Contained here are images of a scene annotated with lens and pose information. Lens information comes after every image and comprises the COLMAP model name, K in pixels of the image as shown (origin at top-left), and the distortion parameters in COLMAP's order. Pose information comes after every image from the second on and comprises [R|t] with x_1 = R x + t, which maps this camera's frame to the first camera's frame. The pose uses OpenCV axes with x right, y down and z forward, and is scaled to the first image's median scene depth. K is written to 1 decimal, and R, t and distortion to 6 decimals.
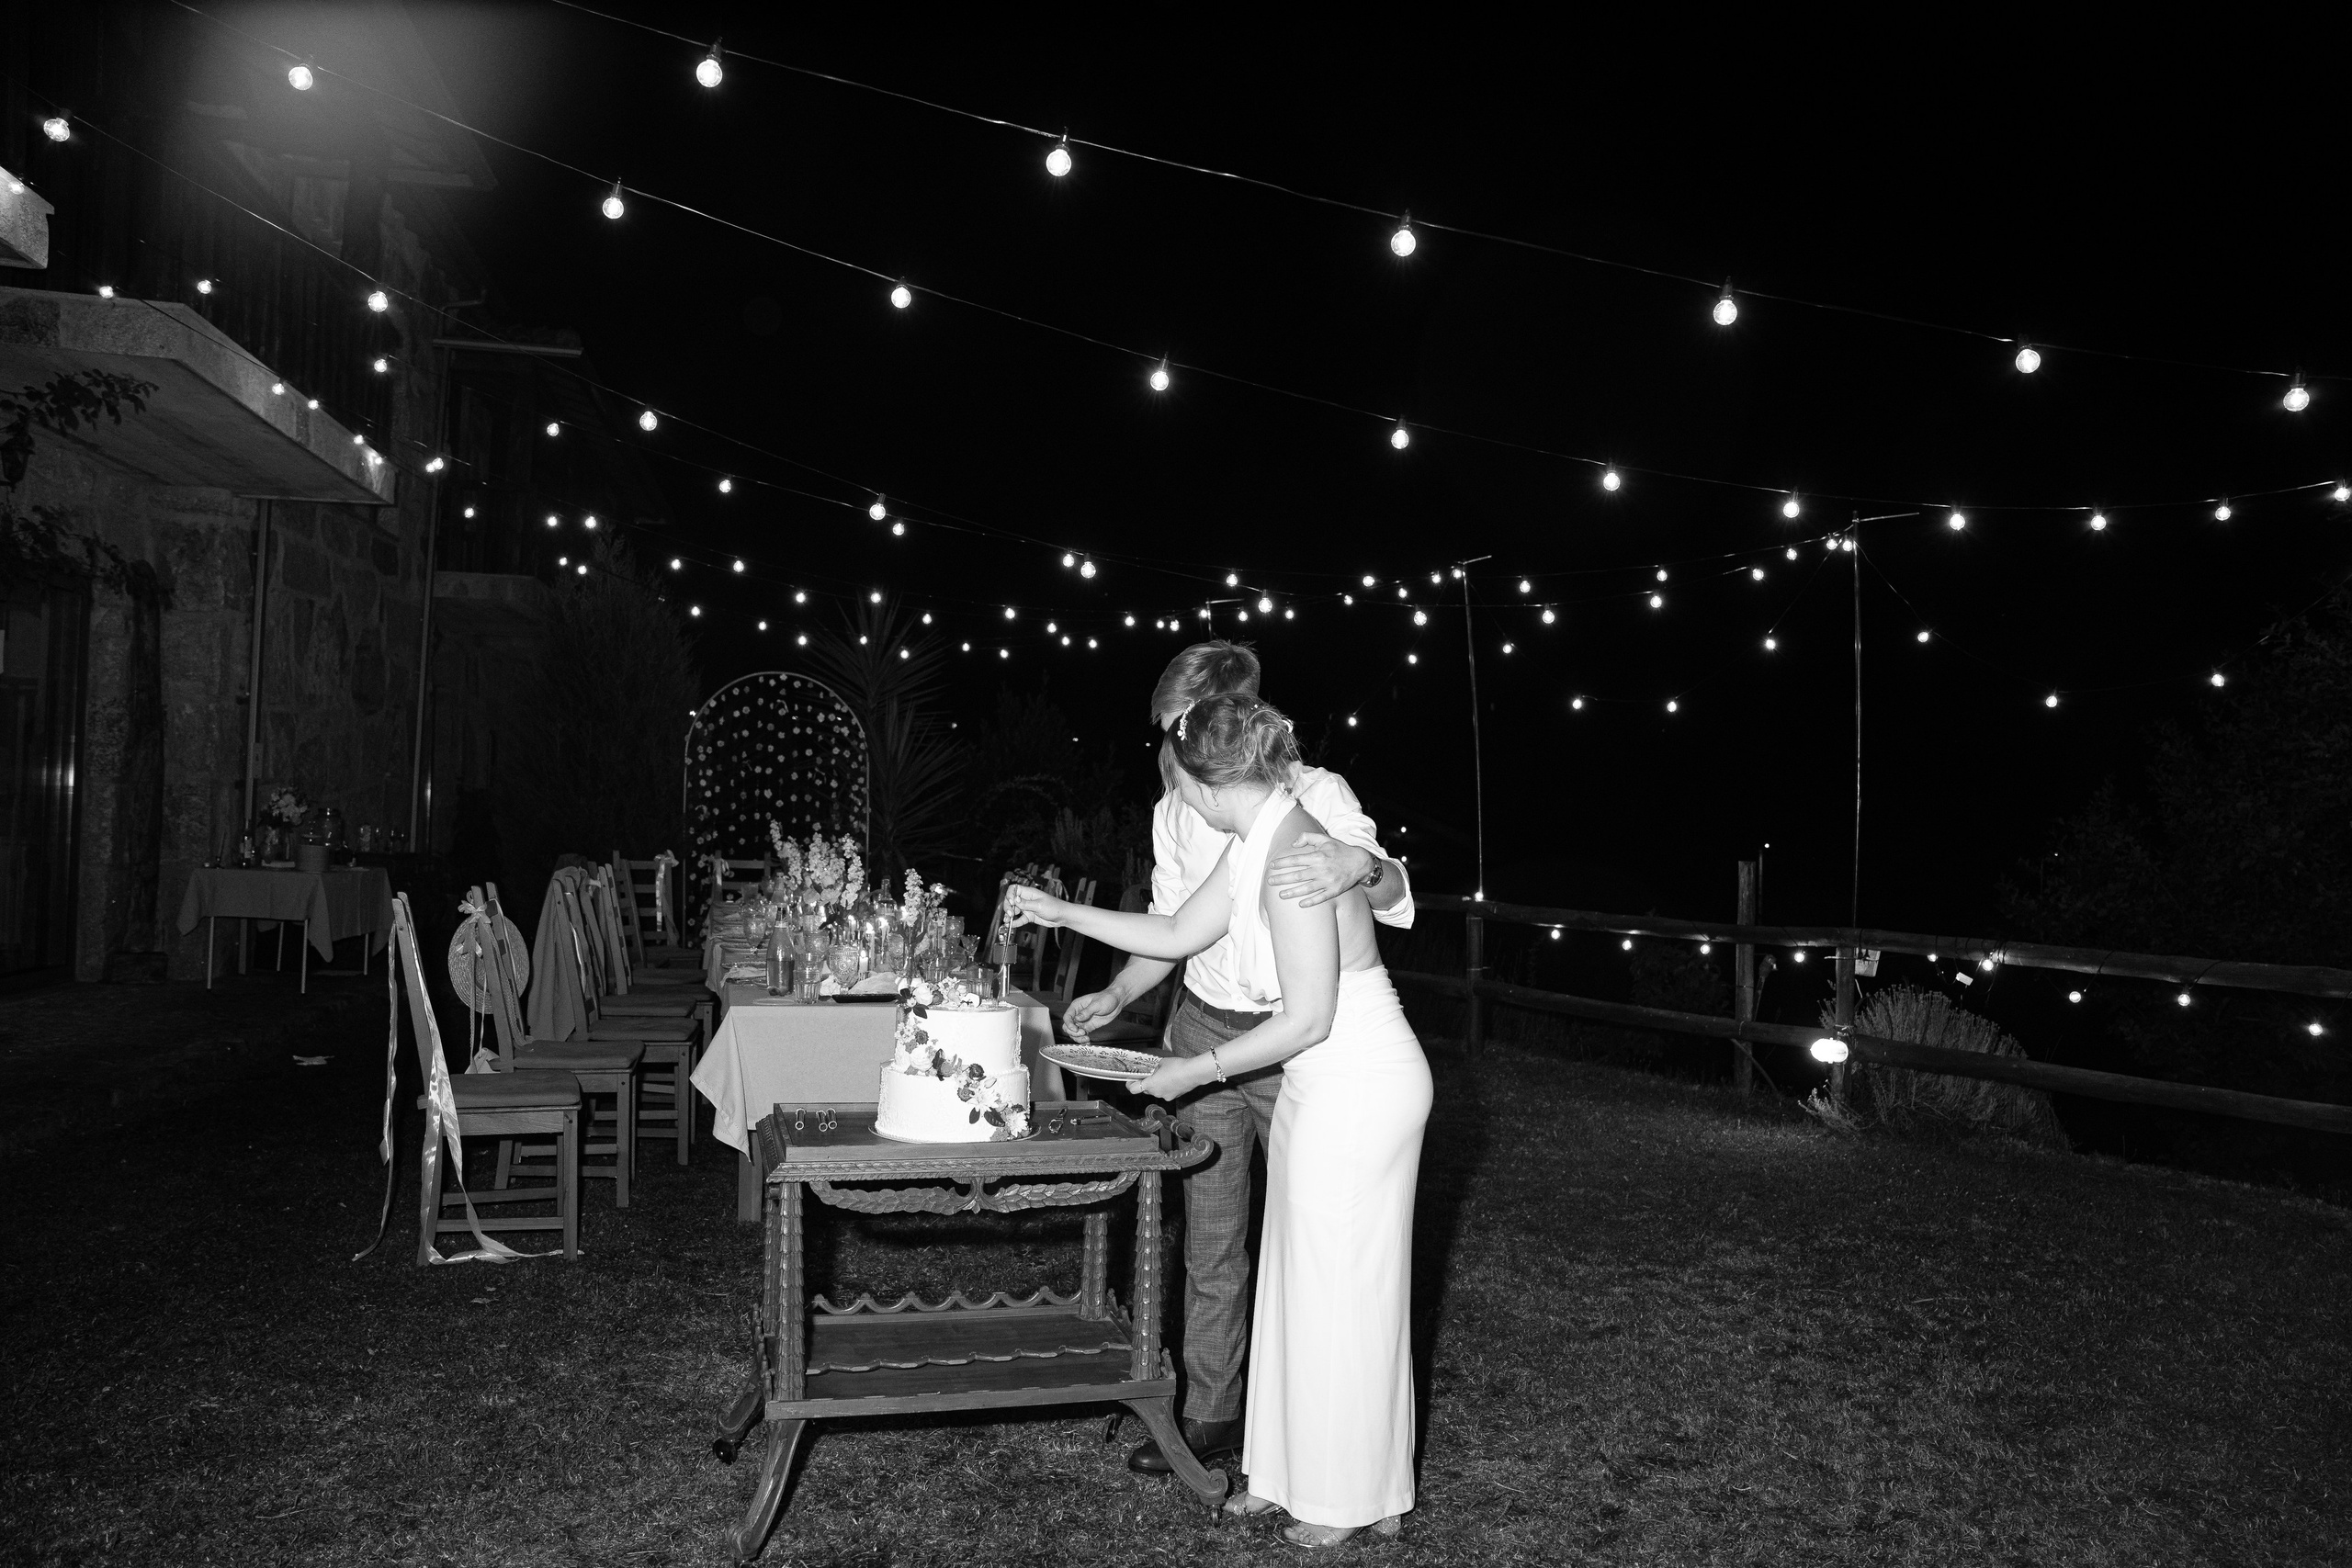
lens RADIAL K [[1607.5, 0, 1176.0], [0, 1607.5, 784.0], [0, 0, 1]] dist [-0.176087, 0.126553]
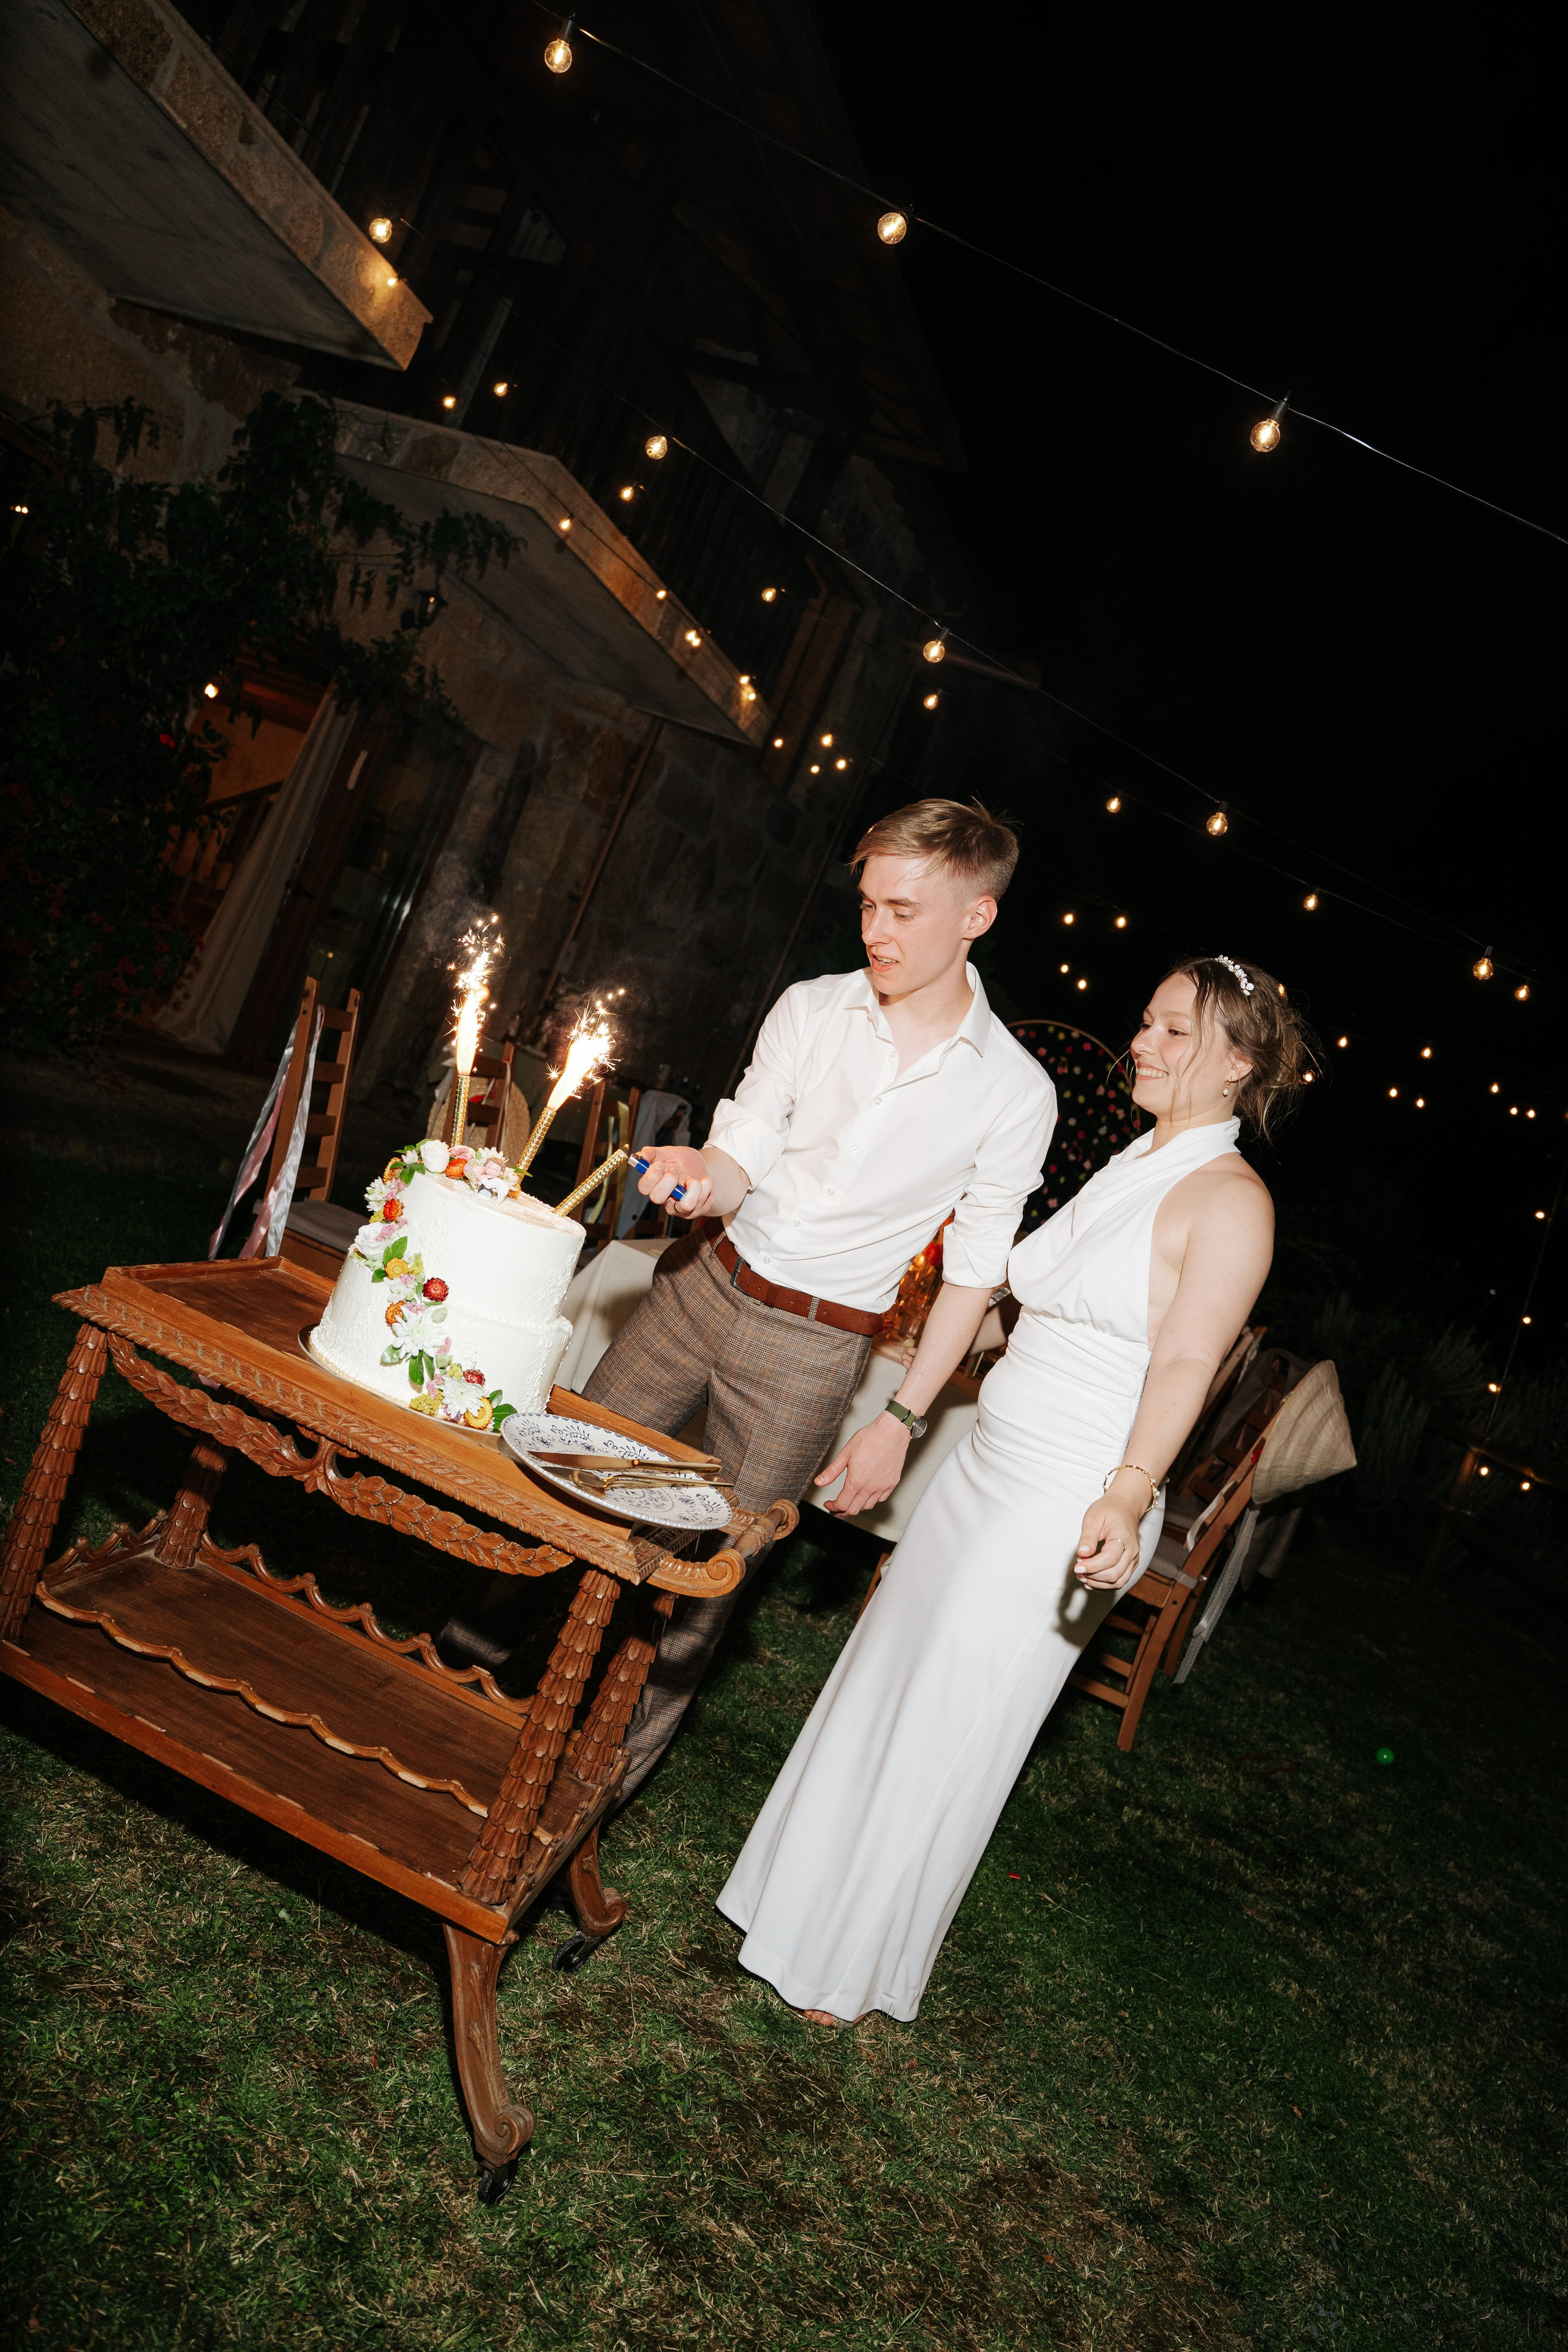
lens RADIAL K [[1605.3, 0, 778.9], [0, 1605.3, 1167.0], [0, 0, 1]] dist [-0.175907, 0.125652]
pose [[0.818825, 0.321180, -0.475782, 0.074741], [-0.340069, 0.939138, 0.048710, 0.017748], [0.462470, 0.121914, 0.878213, 0.151369]]
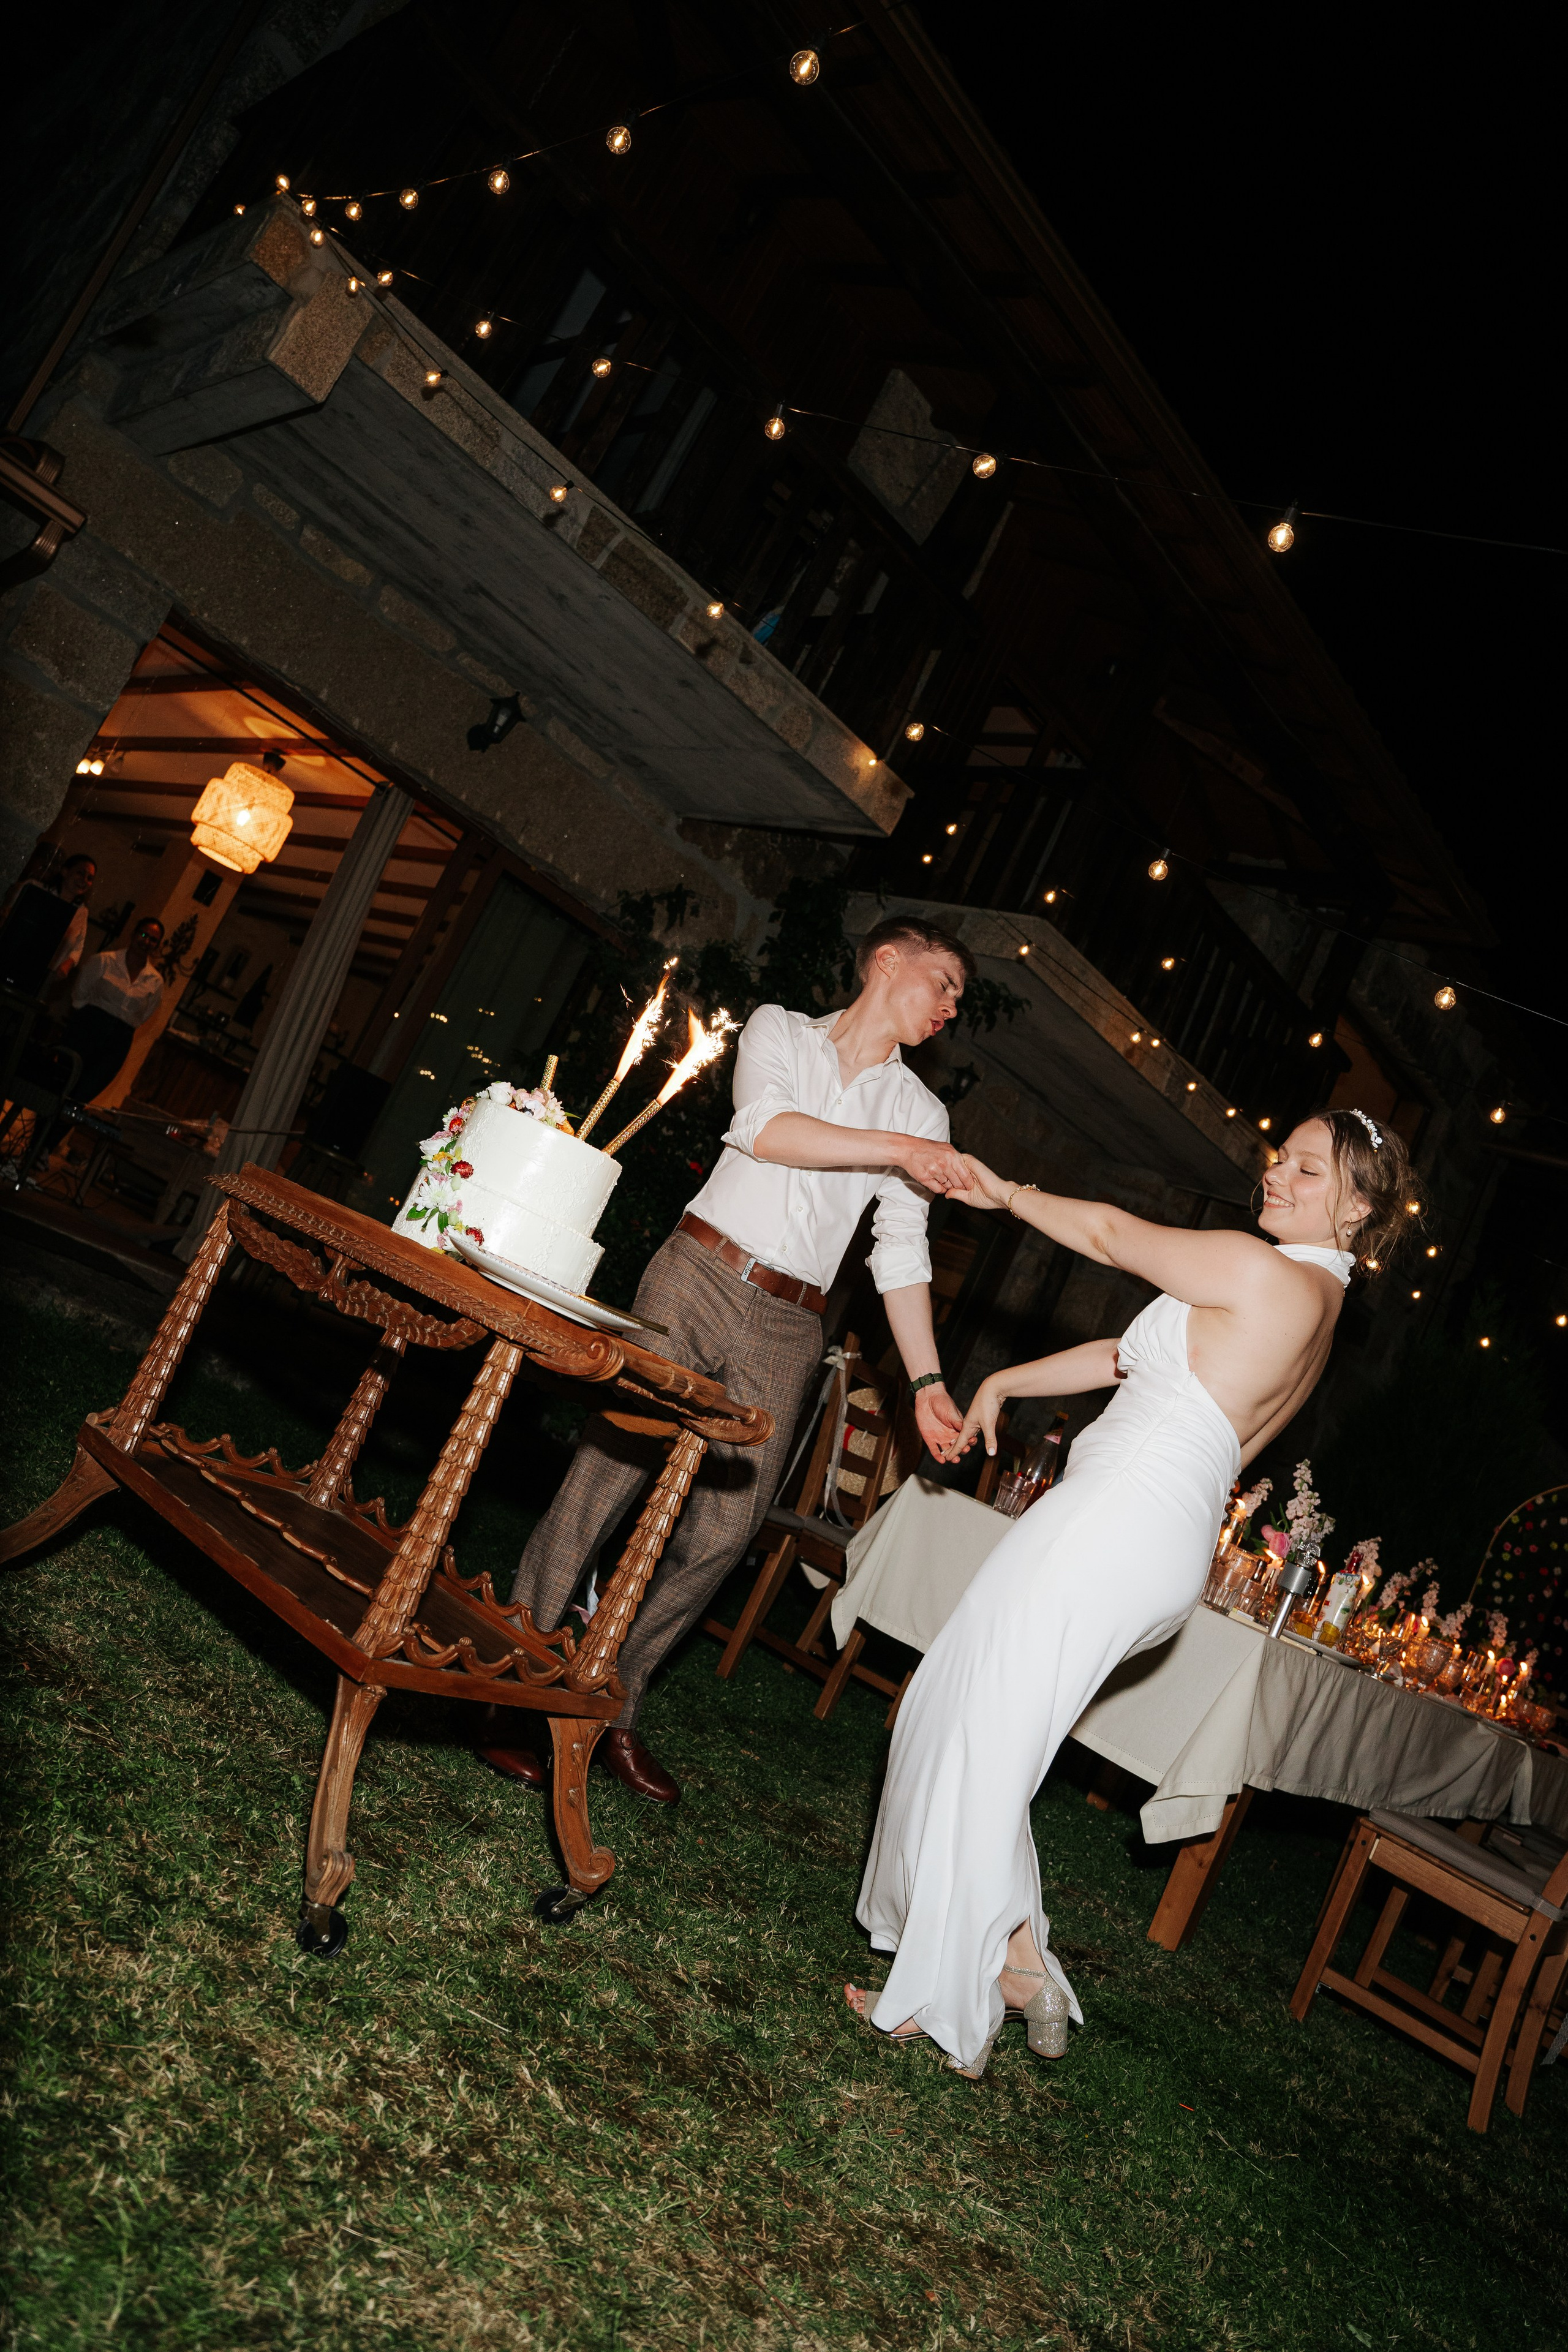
lens RADIAL K [[1607.6, 0, 776.6], [0, 1607.6, 1170.8], [0, 0, 1]] dist [-0.176087, 0.126553]
pose [[0.536682, 0.098774, -0.837983, 0.169113], [-0.388518, 0.910512, -0.141501, 0.067167], [0.749017, 0.401513, 0.527031, 0.209475]]
